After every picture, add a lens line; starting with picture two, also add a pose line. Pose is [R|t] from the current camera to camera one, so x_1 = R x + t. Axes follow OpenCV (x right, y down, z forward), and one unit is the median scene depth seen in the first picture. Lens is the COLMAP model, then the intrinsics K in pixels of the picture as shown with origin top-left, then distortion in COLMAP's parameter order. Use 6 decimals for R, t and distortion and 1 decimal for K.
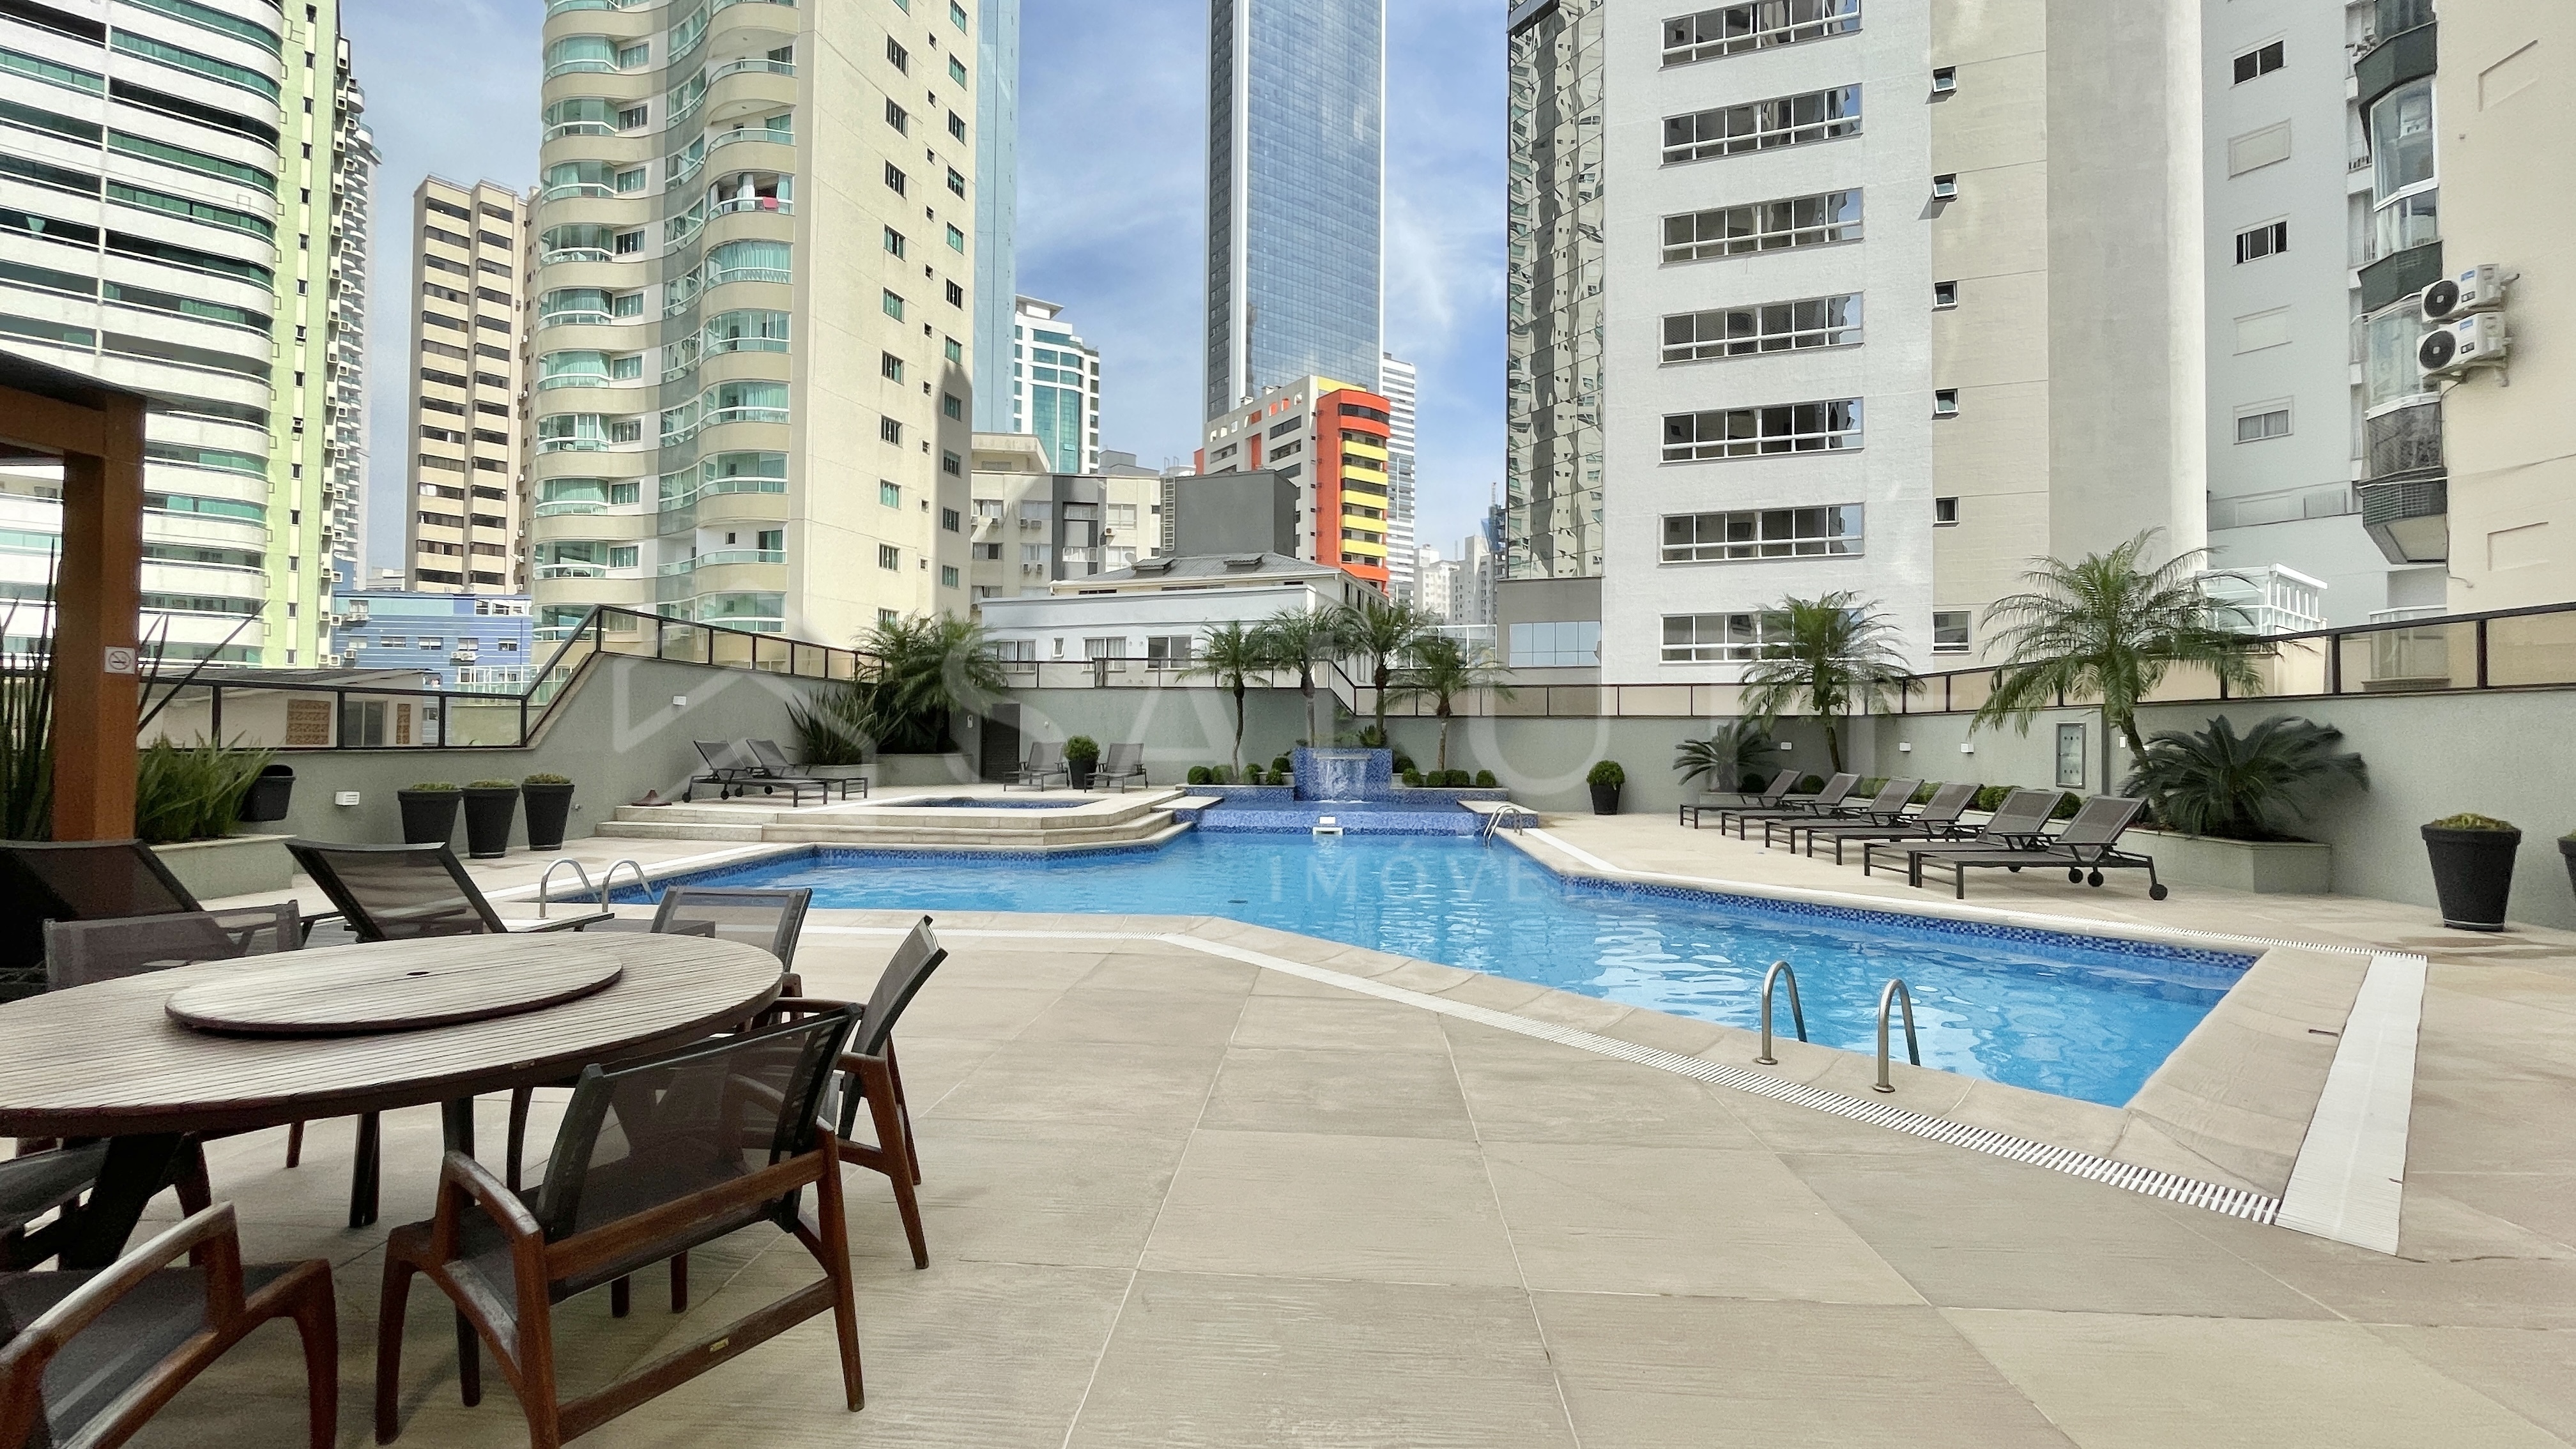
lens RADIAL K [[1051.9, 0, 1291.4], [0, 1051.9, 718.4], [0, 0, 1]] dist [-0.005864, 0.000919]
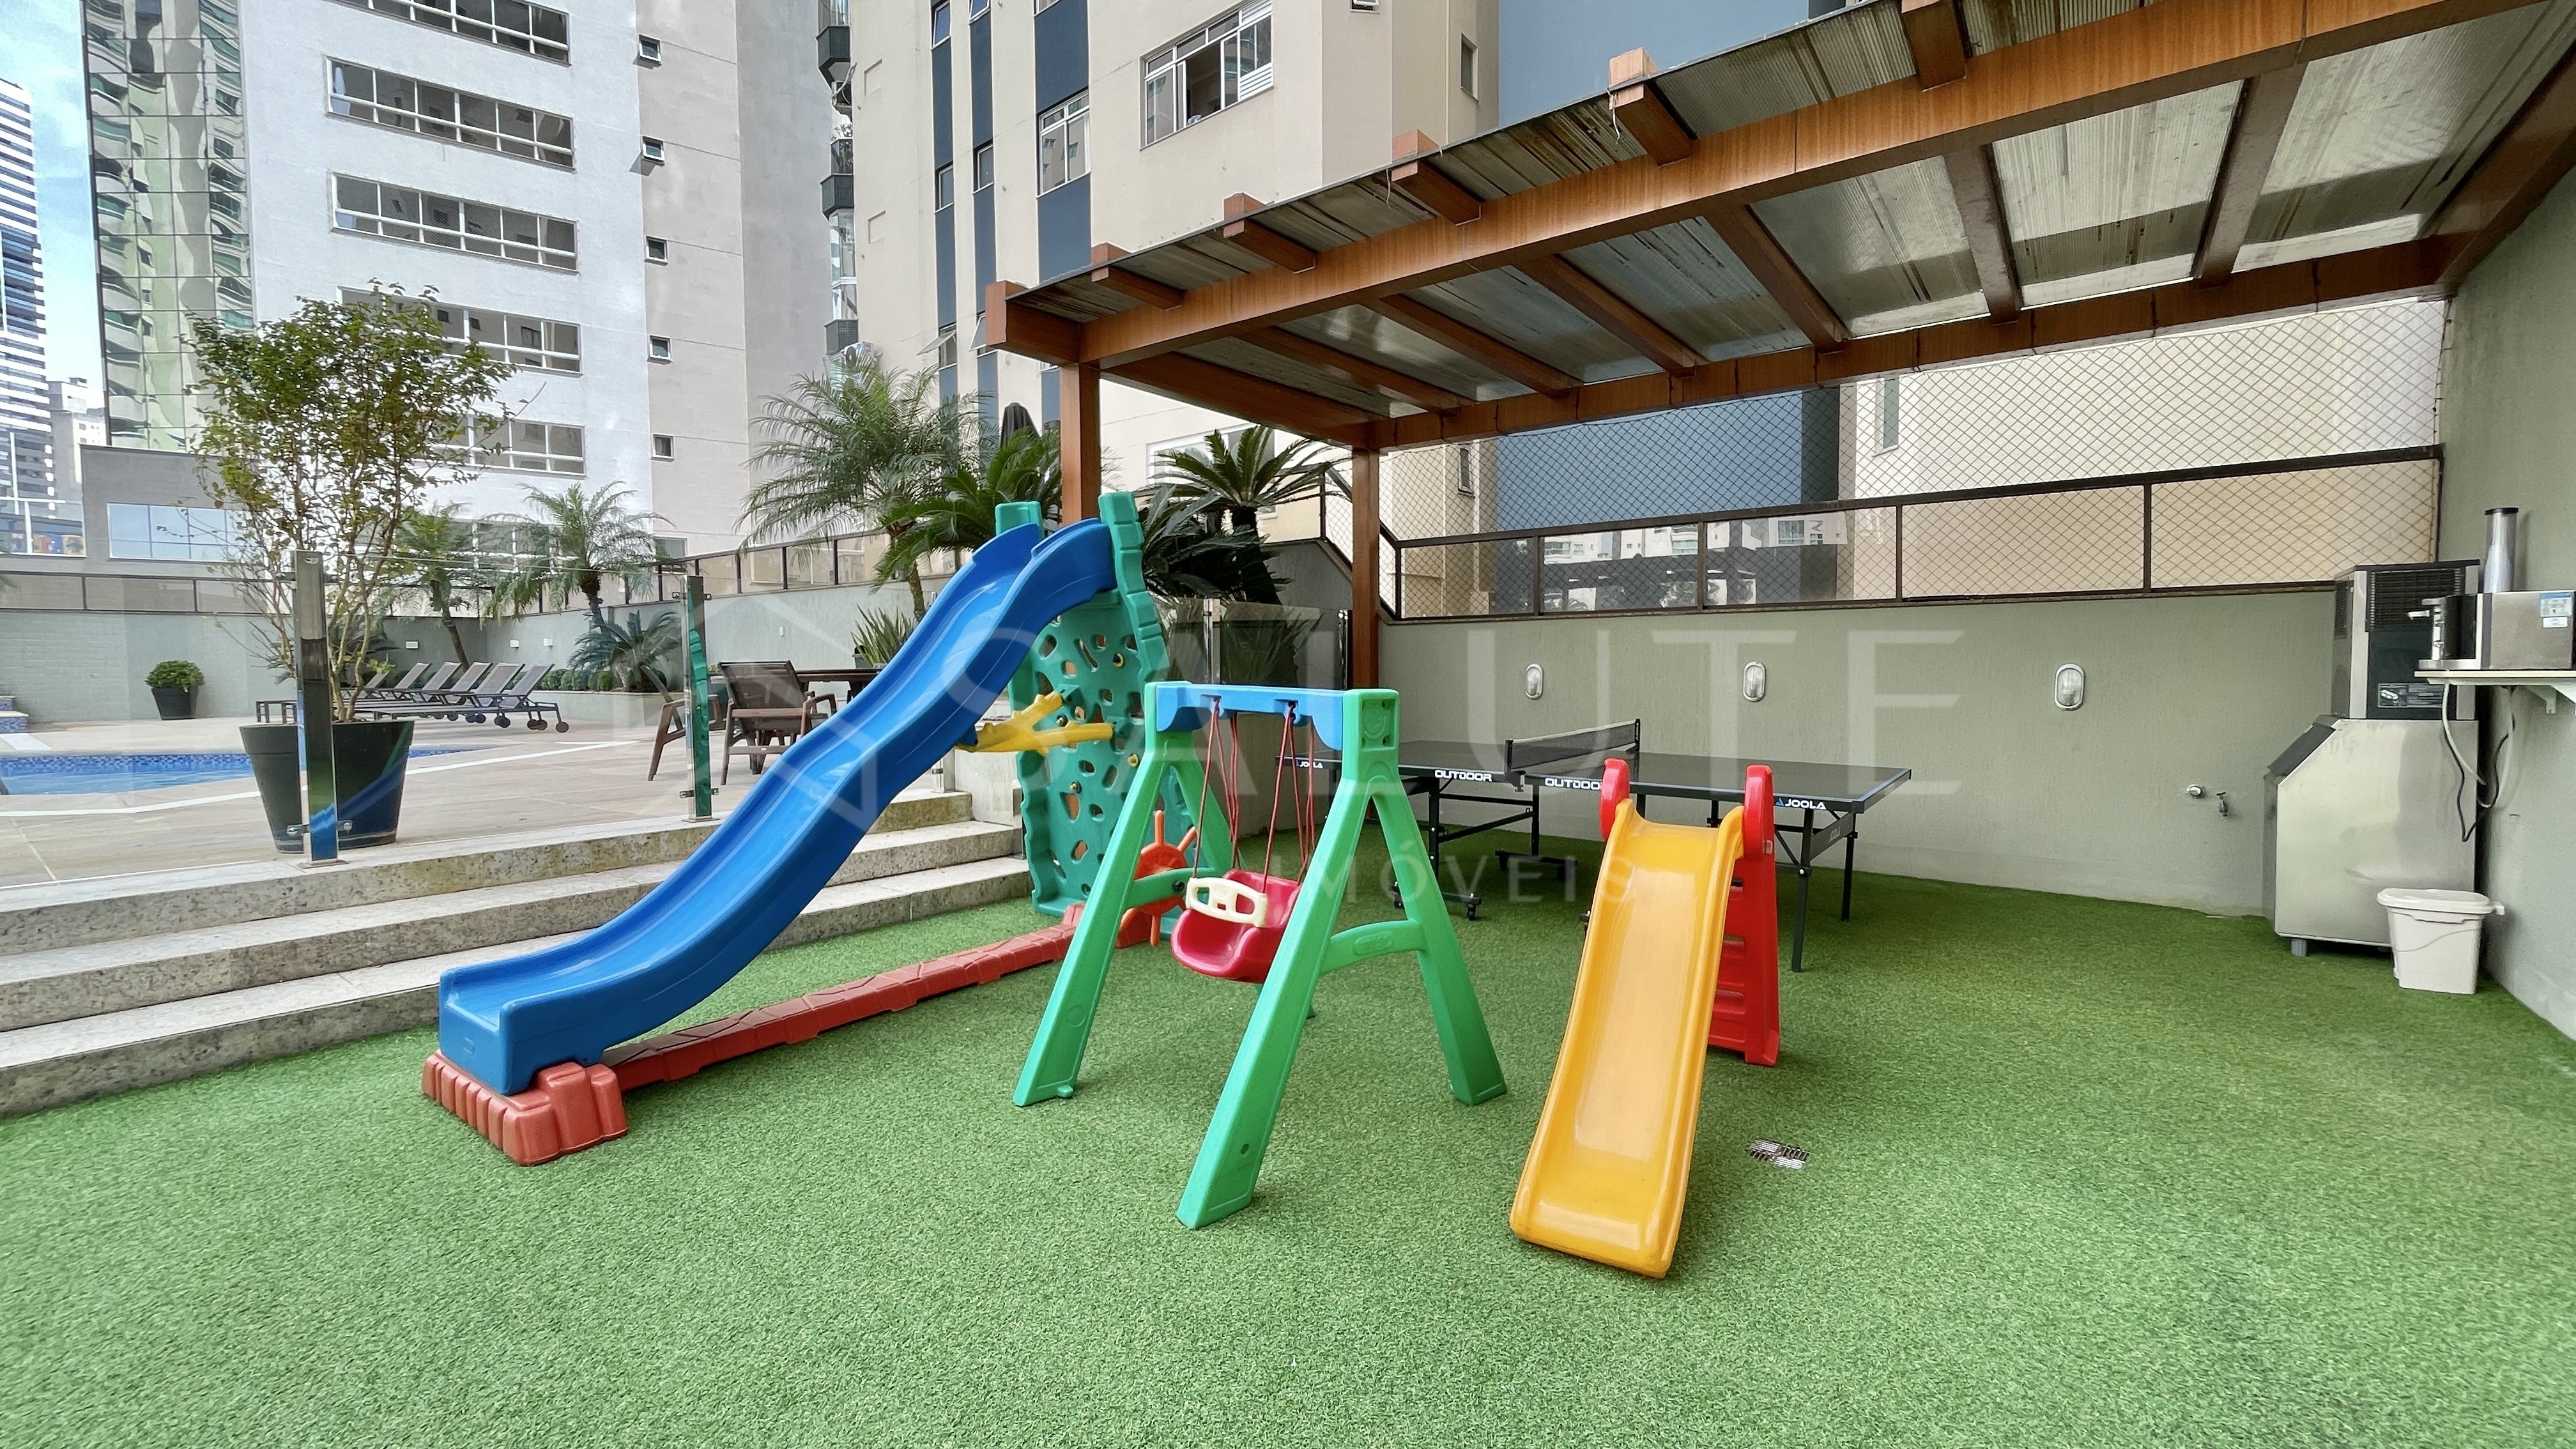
lens RADIAL K [[1051.9, 0, 1306.2], [0, 1051.9, 723.7], [0, 0, 1]] dist [-0.005864, 0.000919]
pose [[0.561705, -0.054874, 0.825516, 0.048050], [-0.005635, 0.997521, 0.070141, 0.012680], [-0.827318, -0.044050, 0.560004, -0.167427]]
